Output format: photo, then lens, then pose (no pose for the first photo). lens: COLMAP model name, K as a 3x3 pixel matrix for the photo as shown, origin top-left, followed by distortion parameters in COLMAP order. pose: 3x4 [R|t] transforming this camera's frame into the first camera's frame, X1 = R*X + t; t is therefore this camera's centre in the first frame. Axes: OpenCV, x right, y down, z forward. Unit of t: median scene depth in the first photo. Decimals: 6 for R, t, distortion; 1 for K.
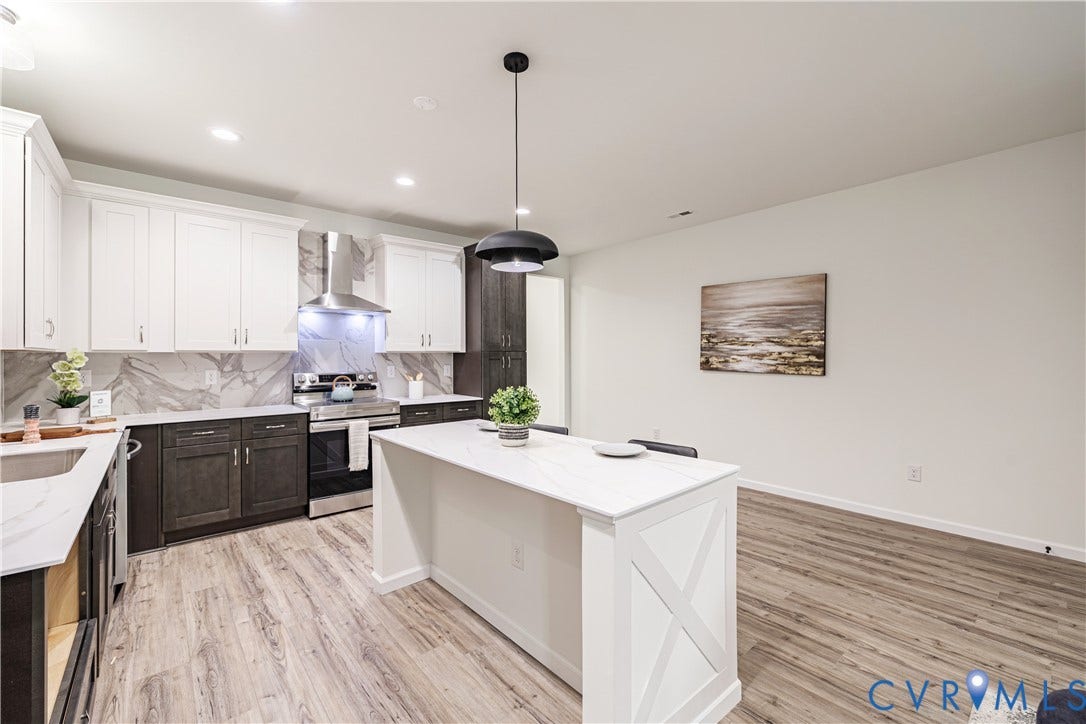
lens RADIAL K [[455.1, 0, 547.1], [0, 455.1, 354.4], [0, 0, 1]] dist [0.002328, 0.000551]
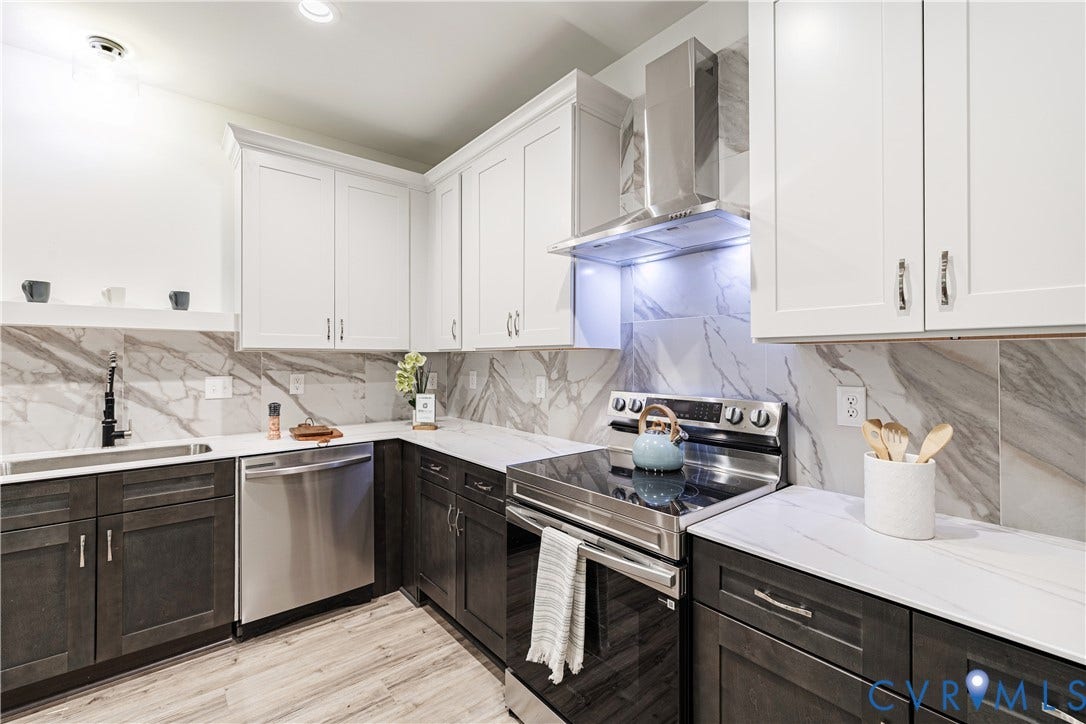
lens RADIAL K [[455.1, 0, 550.2], [0, 455.1, 357.3], [0, 0, 1]] dist [0.002328, 0.000551]
pose [[-0.011117, -0.001993, -0.999936, -0.048823], [0.005108, 0.999985, -0.002050, 0.006140], [0.999925, -0.005130, -0.011107, 0.910400]]
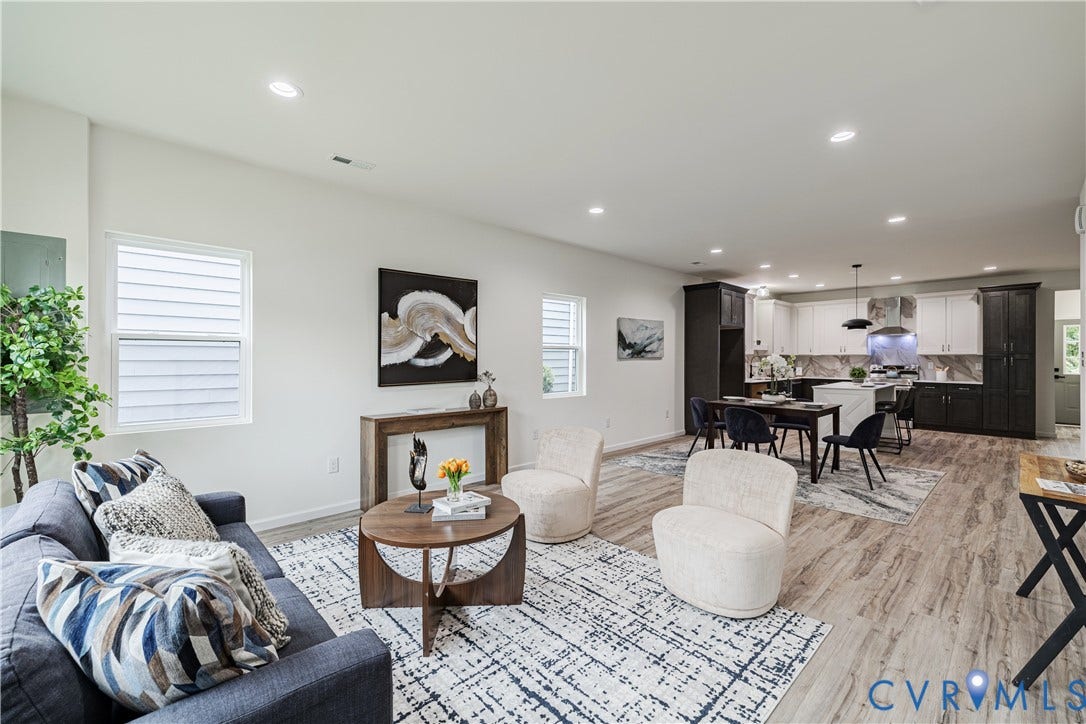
lens RADIAL K [[455.1, 0, 542.2], [0, 455.1, 355.6], [0, 0, 1]] dist [0.002328, 0.000551]
pose [[0.045686, 0.002375, -0.998953, 1.576134], [0.001934, 0.999995, 0.002465, -0.010051], [0.998954, -0.002044, 0.045681, -0.705996]]
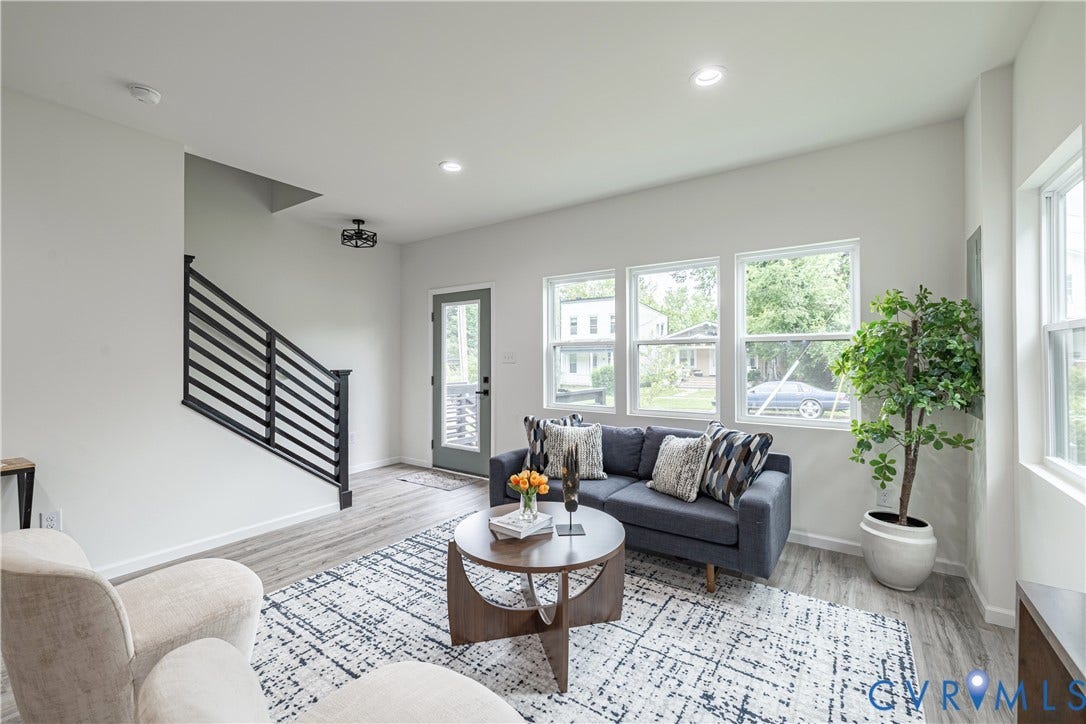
lens RADIAL K [[455.1, 0, 541.9], [0, 455.1, 356.5], [0, 0, 1]] dist [0.002328, 0.000551]
pose [[-0.242706, 0.009069, 0.970057, 0.505073], [-0.002828, 0.999945, -0.010056, -0.003184], [-0.970096, -0.005184, -0.242667, -0.679808]]
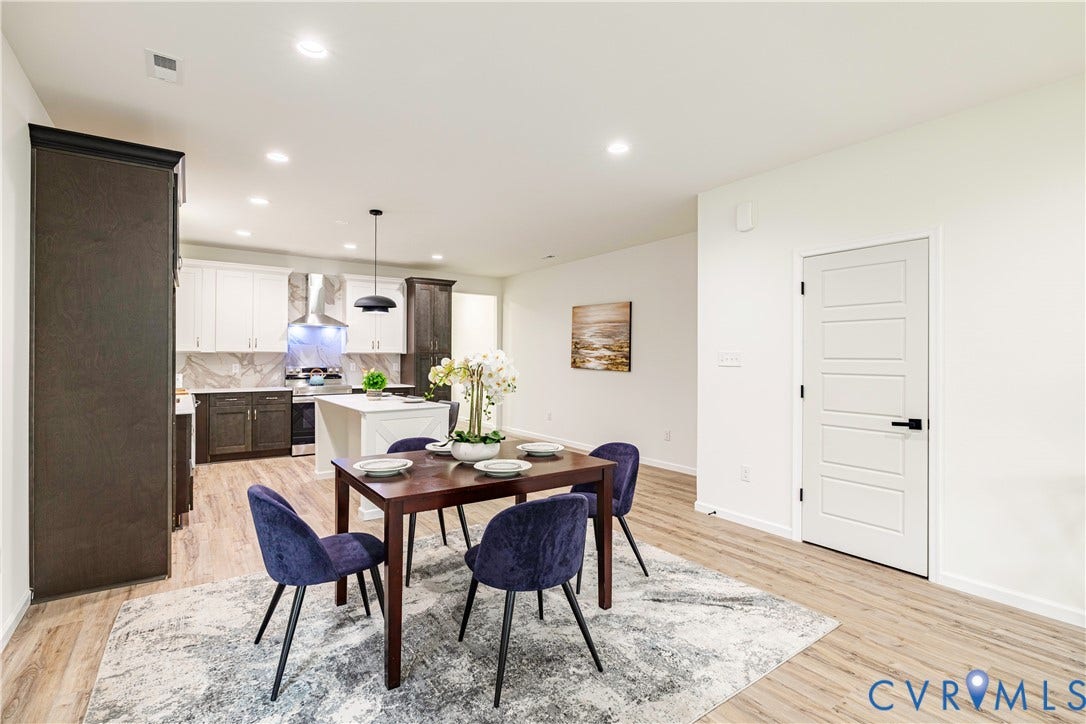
lens RADIAL K [[510.5, 0, 545.5], [0, 510.5, 357.7], [0, 0, 1]] dist [0.000067, -0.000950]
pose [[0.995291, 0.008132, -0.096590, 0.474250], [-0.007692, 0.999958, 0.004923, -0.003883], [0.096626, -0.004156, 0.995312, -0.621171]]
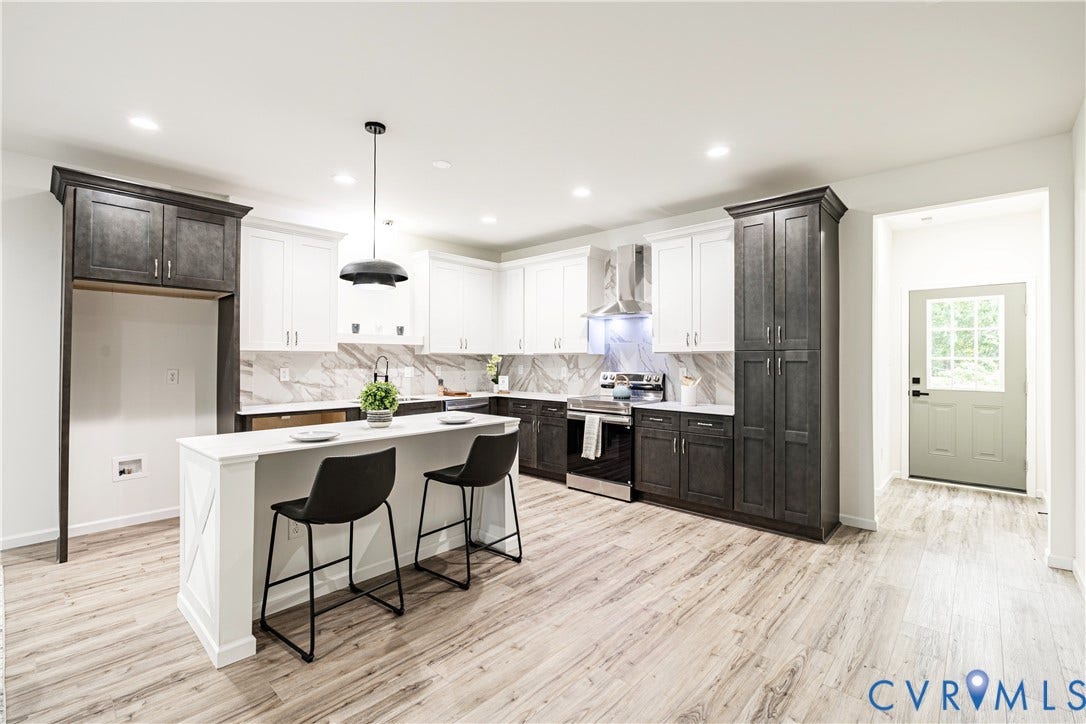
lens RADIAL K [[482.8, 0, 543.4], [0, 482.8, 354.2], [0, 0, 1]] dist [-0.003584, -0.000113]
pose [[0.113341, -0.006278, -0.993536, 0.687897], [0.002300, 0.999979, -0.006056, 0.003097], [0.993553, -0.001599, 0.113354, 0.679527]]
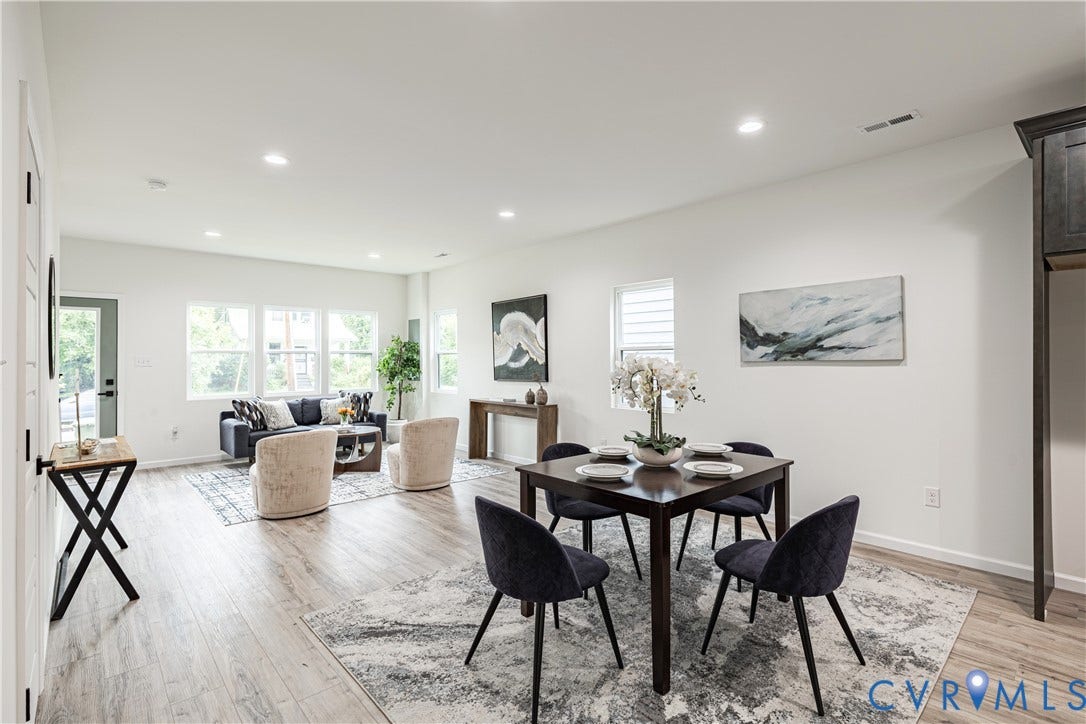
lens RADIAL K [[510.5, 0, 543.4], [0, 510.5, 357.2], [0, 0, 1]] dist [0.000067, -0.000950]
pose [[-0.999744, 0.008551, -0.020930, 0.480122], [0.008771, 0.999907, -0.010450, 0.000916], [0.020839, -0.010631, -0.999726, 0.636165]]
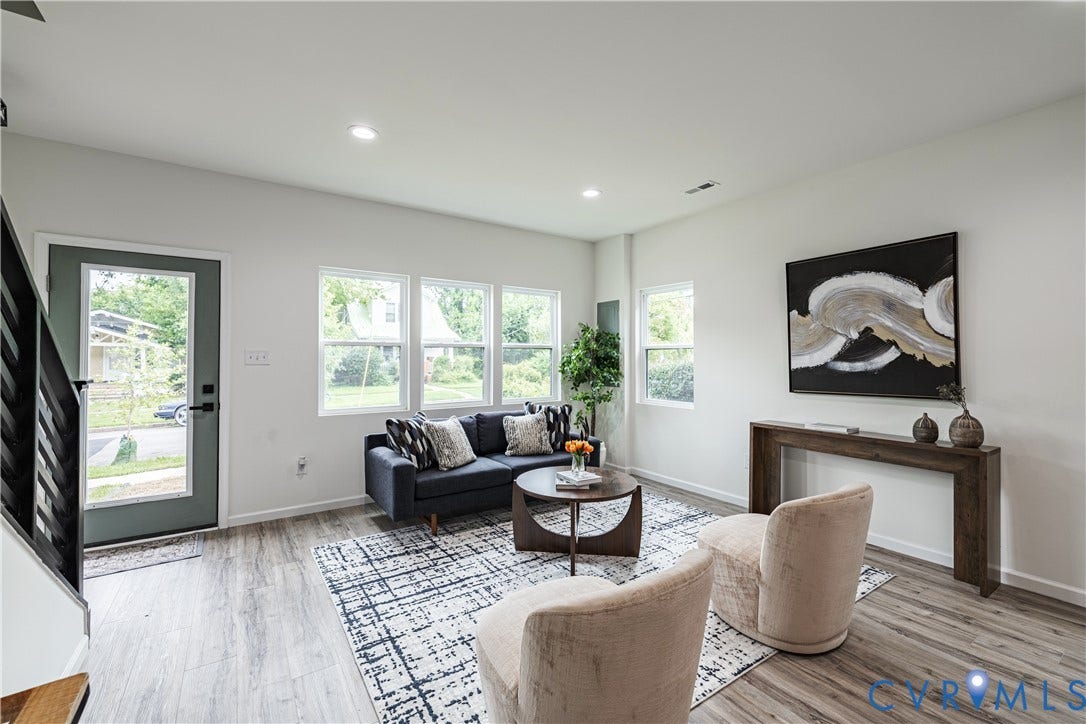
lens RADIAL K [[455.1, 0, 547.4], [0, 455.1, 356.2], [0, 0, 1]] dist [0.002328, 0.000551]
pose [[-0.993360, 0.003828, 0.114986, 0.967449], [0.002543, 0.999933, -0.011321, -0.003296], [-0.115022, -0.010953, -0.993303, -0.077348]]
